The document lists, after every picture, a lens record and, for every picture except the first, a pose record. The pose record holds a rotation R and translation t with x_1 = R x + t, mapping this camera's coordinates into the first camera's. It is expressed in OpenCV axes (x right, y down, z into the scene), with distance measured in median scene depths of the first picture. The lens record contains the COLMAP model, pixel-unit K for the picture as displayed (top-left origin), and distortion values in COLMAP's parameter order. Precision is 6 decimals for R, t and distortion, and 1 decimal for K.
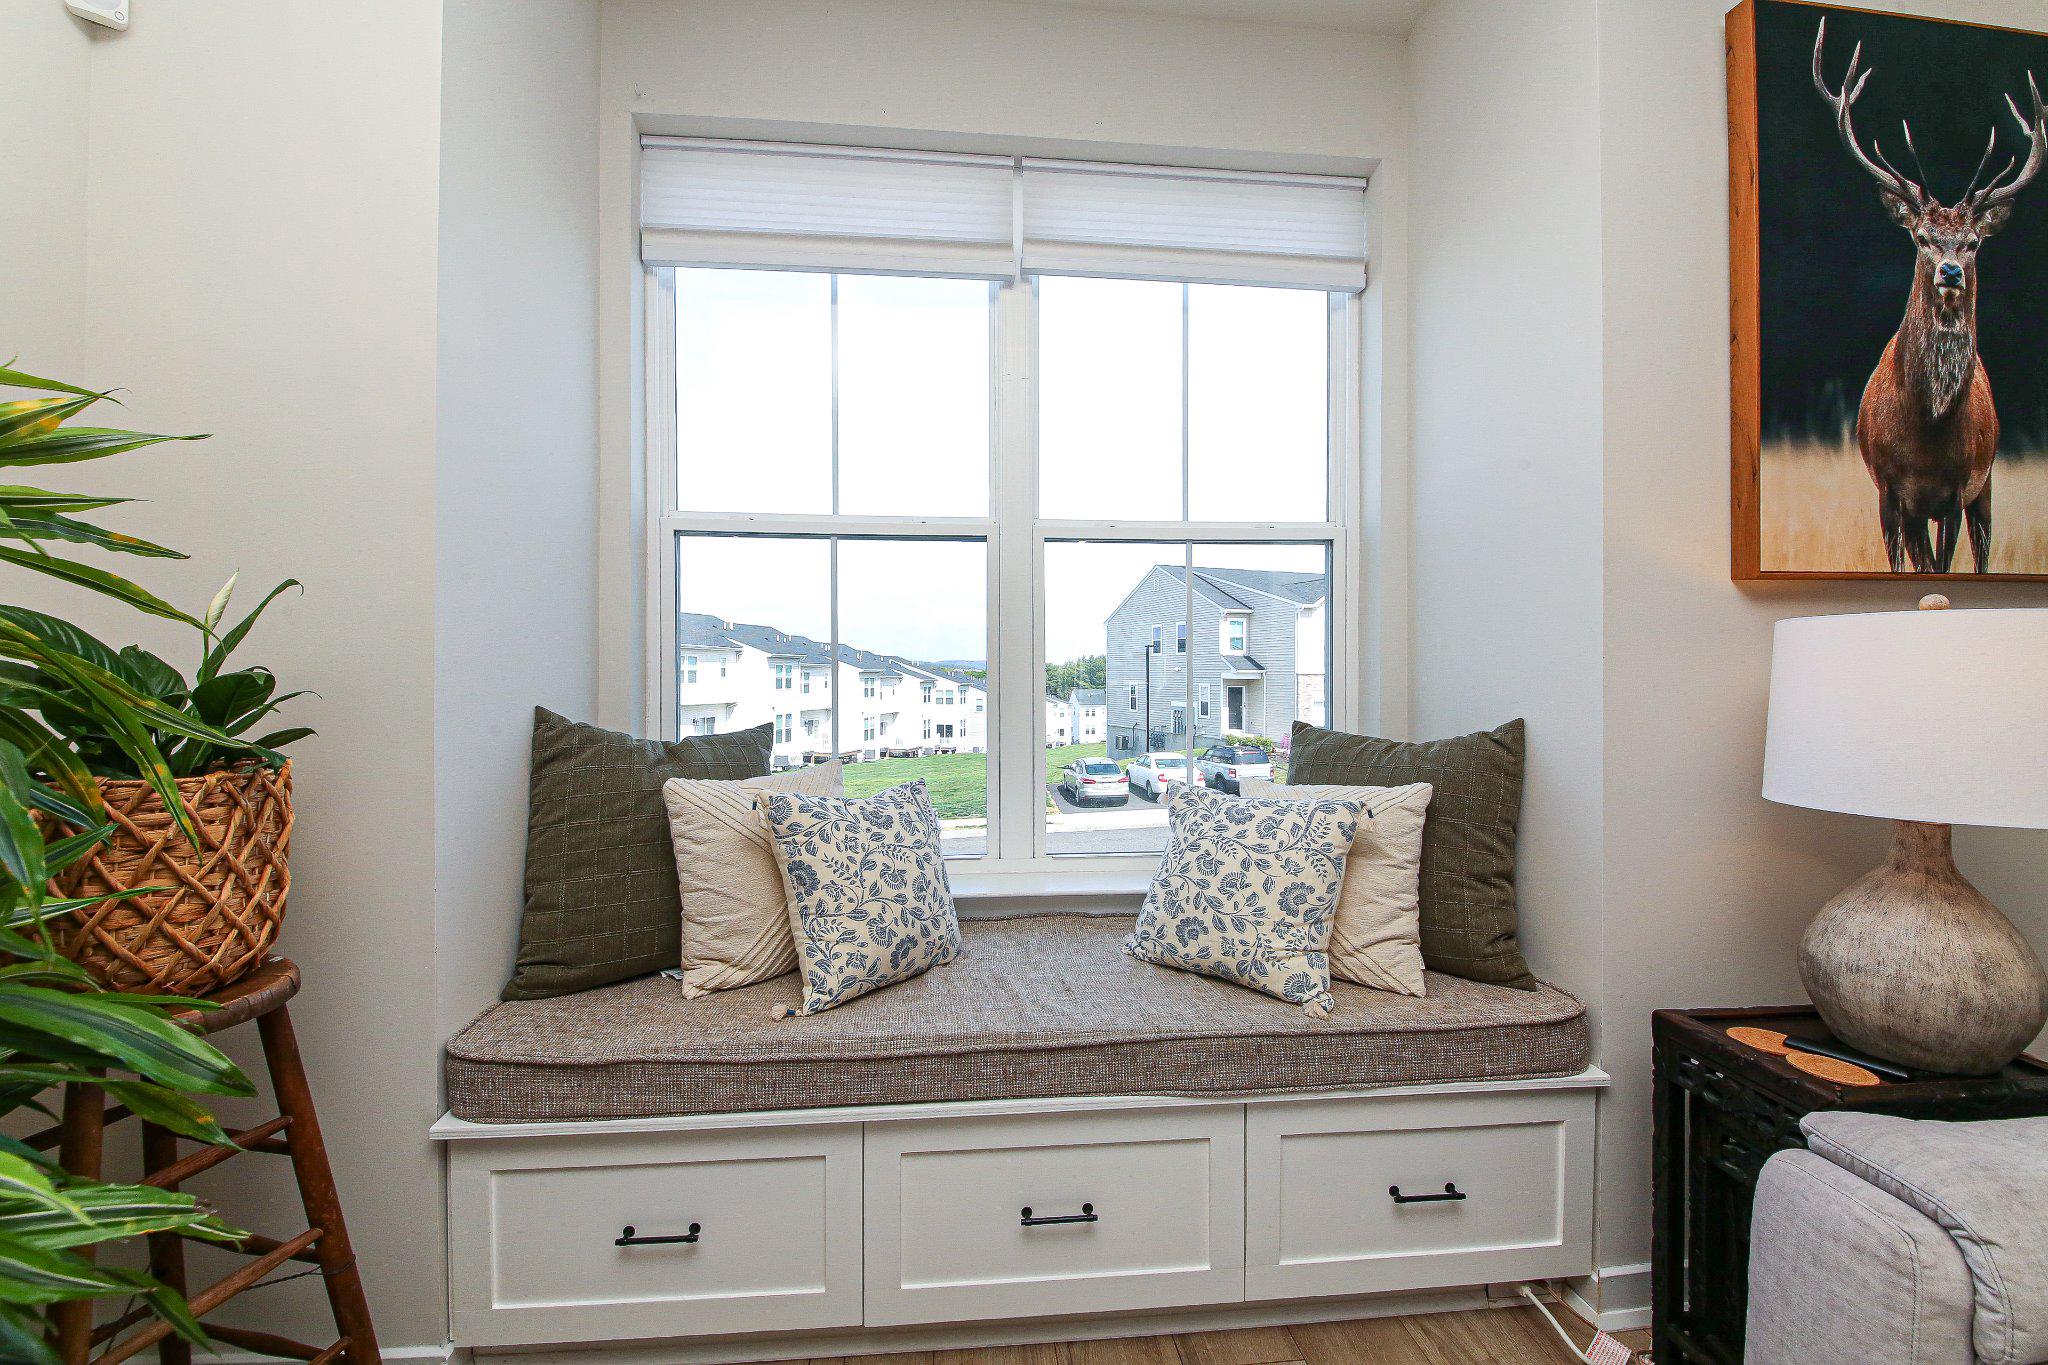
lens RADIAL K [[809.8, 0, 1034.3], [0, 809.8, 673.9], [0, 0, 1]] dist [0.001685, -0.005526]
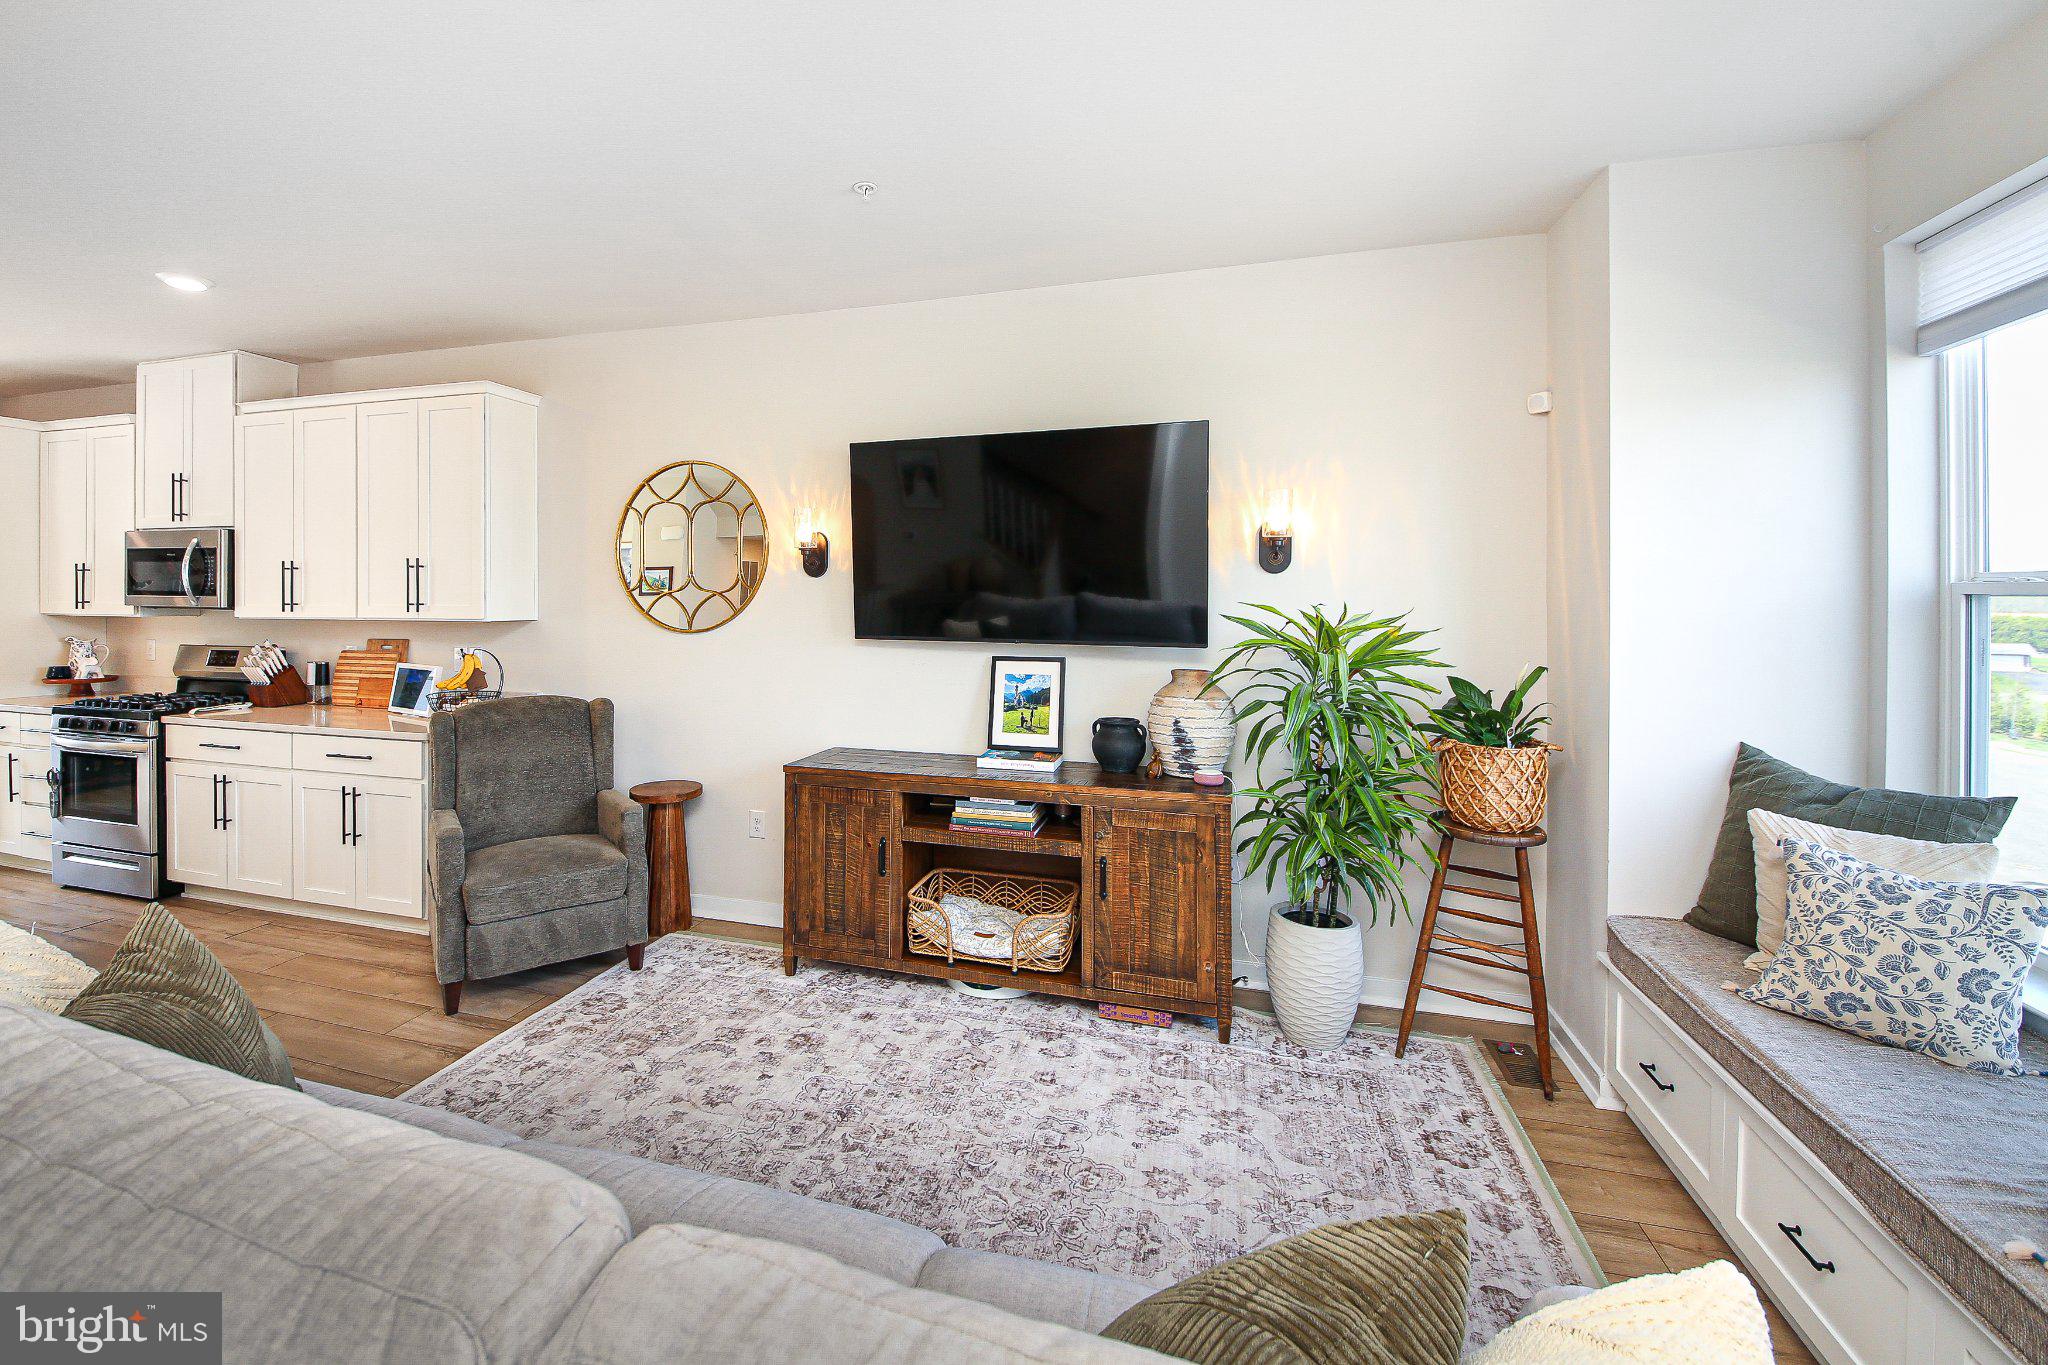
lens RADIAL K [[887.6, 0, 954.9], [0, 887.6, 592.7], [0, 0, 1]] dist [0.033654, -0.024300]
pose [[-0.391930, -0.007237, -0.919966, 1.520046], [-0.002646, 0.999974, -0.006739, -0.228895], [0.919991, -0.000207, -0.391939, 0.350567]]
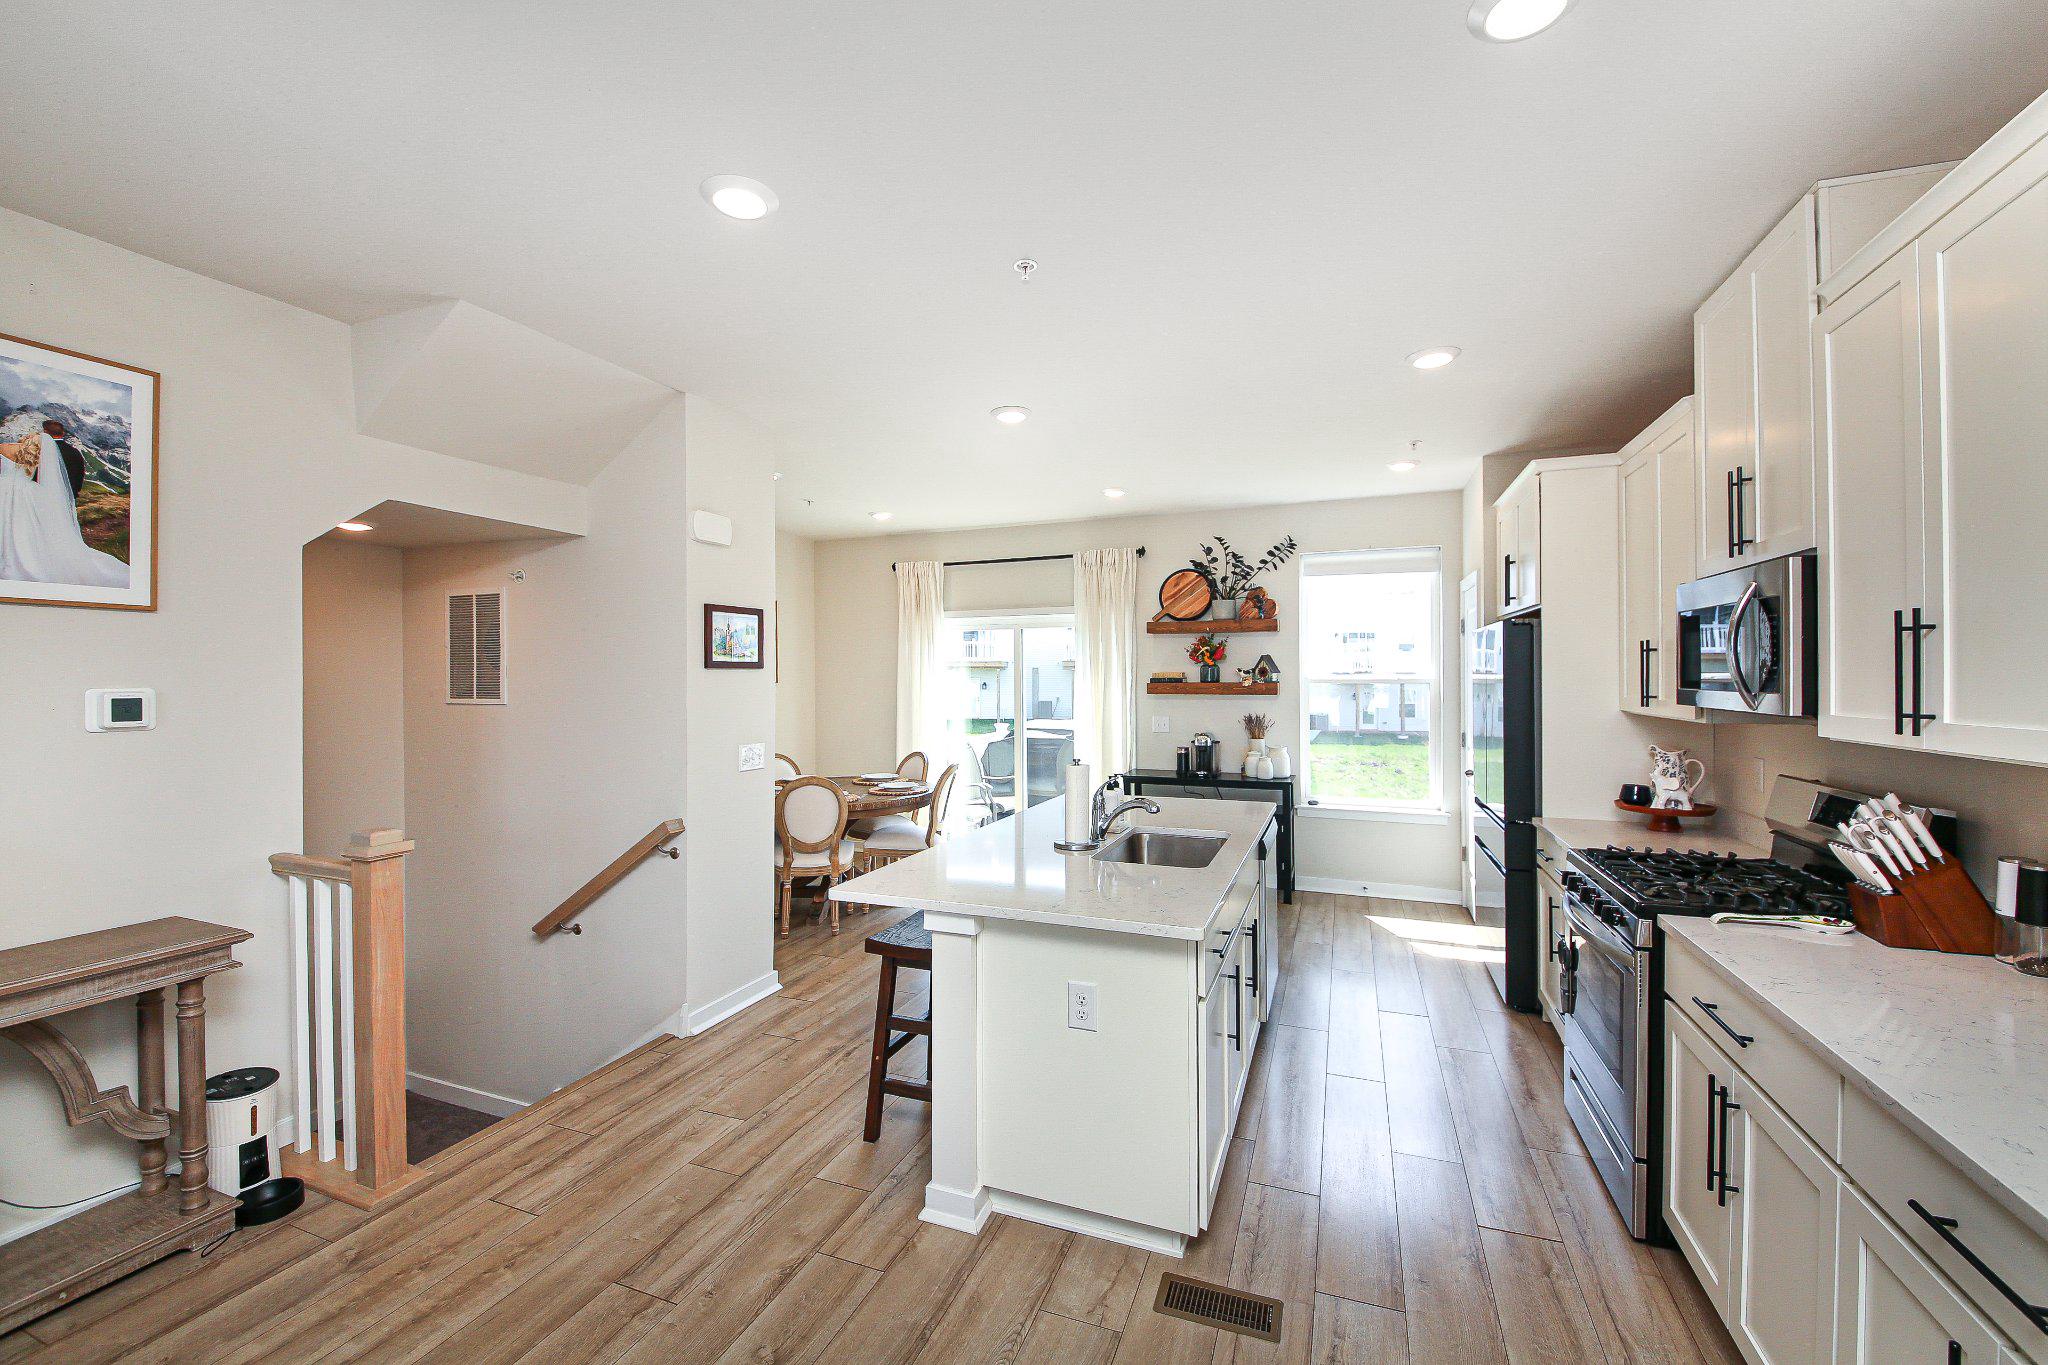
lens RADIAL K [[809.8, 0, 1034.3], [0, 809.8, 673.9], [0, 0, 1]] dist [0.001685, -0.005526]
pose [[-0.894010, 0.000378, 0.448046, 0.170384], [-0.000270, 0.999999, -0.001382, -0.262632], [-0.448046, -0.001356, -0.894009, -1.417651]]
